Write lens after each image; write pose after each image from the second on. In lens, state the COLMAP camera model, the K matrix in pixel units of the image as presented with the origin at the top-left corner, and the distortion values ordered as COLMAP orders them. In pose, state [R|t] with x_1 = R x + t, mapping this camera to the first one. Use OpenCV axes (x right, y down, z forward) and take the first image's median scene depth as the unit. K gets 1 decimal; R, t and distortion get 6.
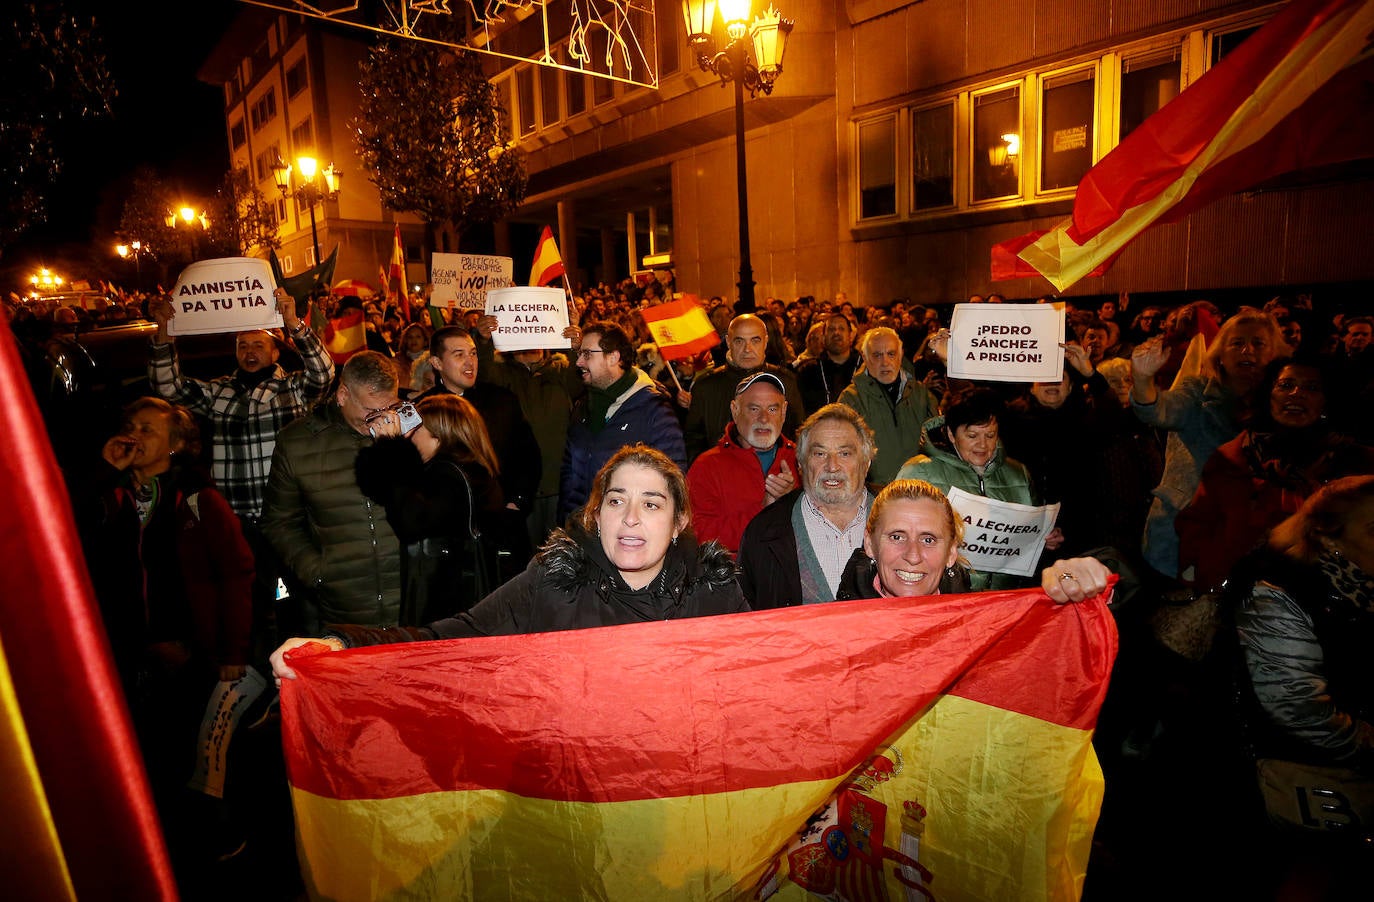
lens RADIAL K [[704.2, 0, 670.6], [0, 704.2, 422.7], [0, 0, 1]] dist [-0.026816, 0.000444]
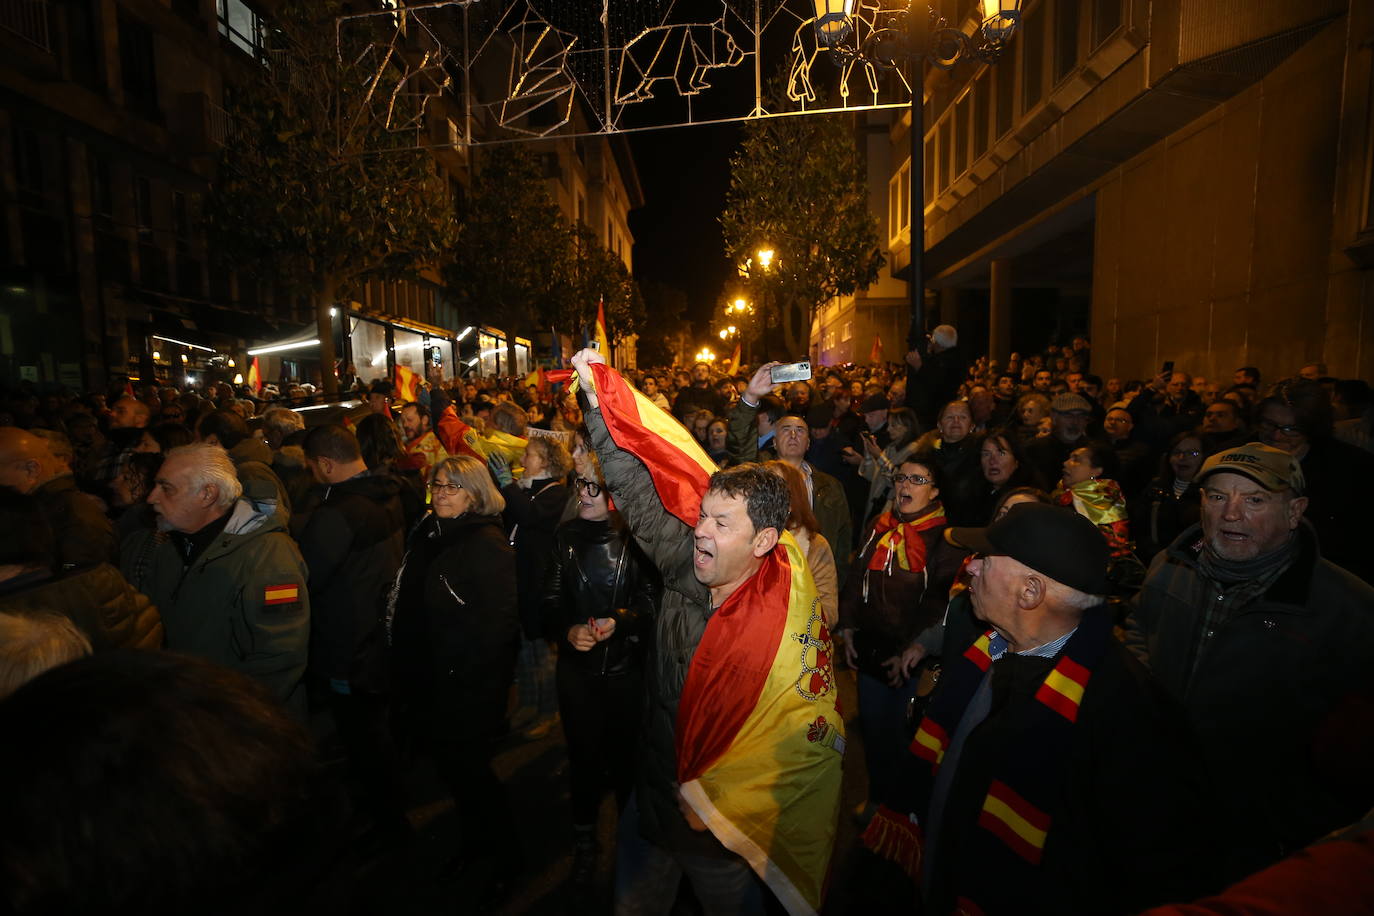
lens RADIAL K [[638.6, 0, 668.1], [0, 638.6, 465.1], [0, 0, 1]] dist [-0.025033, 0.006988]
pose [[0.666346, 0.100132, -0.738888, 0.281989], [-0.115563, 0.992837, 0.030330, -0.059558], [0.736633, 0.065178, 0.673145, 0.286849]]
